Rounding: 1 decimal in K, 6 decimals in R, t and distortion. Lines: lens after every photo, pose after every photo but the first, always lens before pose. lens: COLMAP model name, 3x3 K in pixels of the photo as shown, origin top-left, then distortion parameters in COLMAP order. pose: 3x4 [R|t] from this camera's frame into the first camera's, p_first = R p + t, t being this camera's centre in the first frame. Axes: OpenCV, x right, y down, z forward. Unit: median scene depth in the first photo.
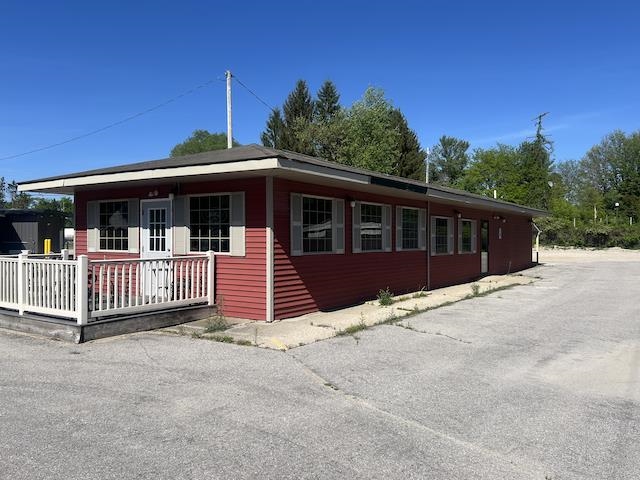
lens RADIAL K [[514.9, 0, 320.0], [0, 514.9, 240.0], [0, 0, 1]] dist [0.083069, -0.113023]
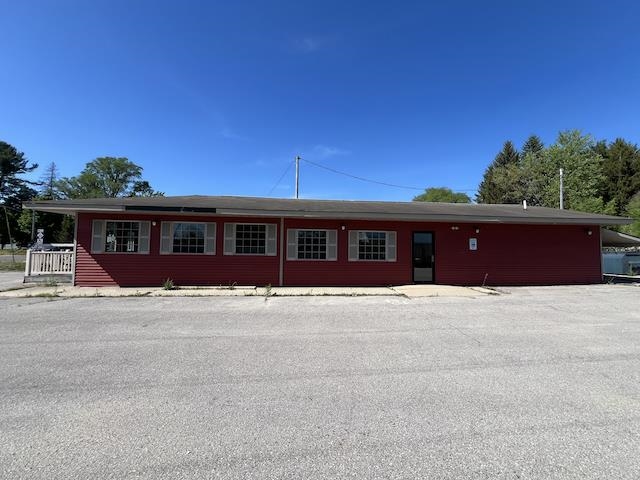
lens RADIAL K [[259.7, 0, 320.0], [0, 259.7, 240.0], [0, 0, 1]] dist [-0.000107, -0.000027]
pose [[0.645205, -0.021333, -0.763712, 1.085312], [-0.013786, 0.999122, -0.039556, 0.007094], [0.763885, 0.036051, 0.644344, 0.929065]]
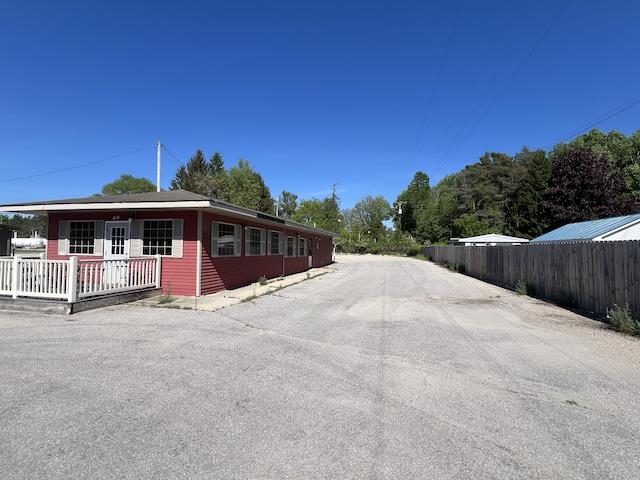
lens RADIAL K [[302.5, 0, 320.0], [0, 302.5, 240.0], [0, 0, 1]] dist [-0.001072, 0.000459]
pose [[0.935841, 0.019767, 0.351866, -0.066435], [-0.009080, 0.999447, -0.031996, 0.001352], [-0.352304, 0.026748, 0.935503, -0.063500]]
